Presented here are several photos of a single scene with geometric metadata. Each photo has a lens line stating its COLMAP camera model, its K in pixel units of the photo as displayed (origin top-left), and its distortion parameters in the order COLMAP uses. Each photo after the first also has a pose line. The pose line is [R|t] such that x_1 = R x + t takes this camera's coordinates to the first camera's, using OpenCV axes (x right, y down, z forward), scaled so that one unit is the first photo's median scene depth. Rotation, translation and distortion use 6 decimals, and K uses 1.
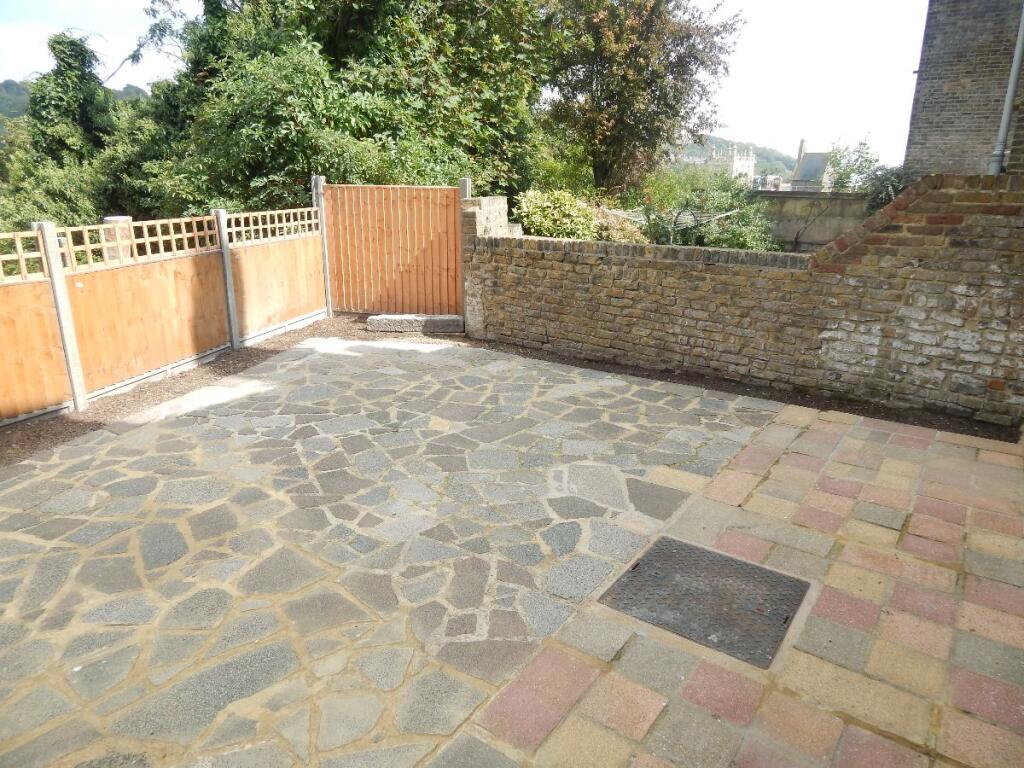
lens RADIAL K [[698.0, 0, 512.0], [0, 698.0, 384.0], [0, 0, 1]] dist [-0.003610, -0.001884]
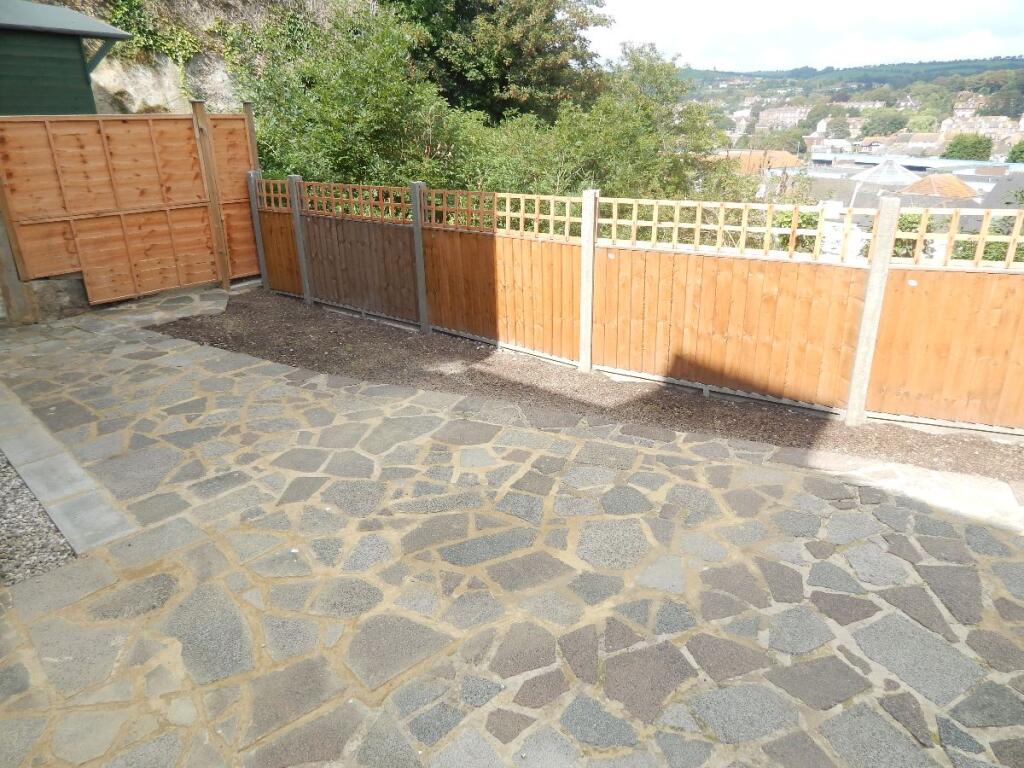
lens RADIAL K [[698.0, 0, 512.0], [0, 698.0, 384.0], [0, 0, 1]] dist [-0.003610, -0.001884]
pose [[-0.161813, 0.335237, -0.928134, 0.222095], [-0.258471, 0.893296, 0.367716, -0.251024], [0.952370, 0.299397, -0.057898, 0.826970]]
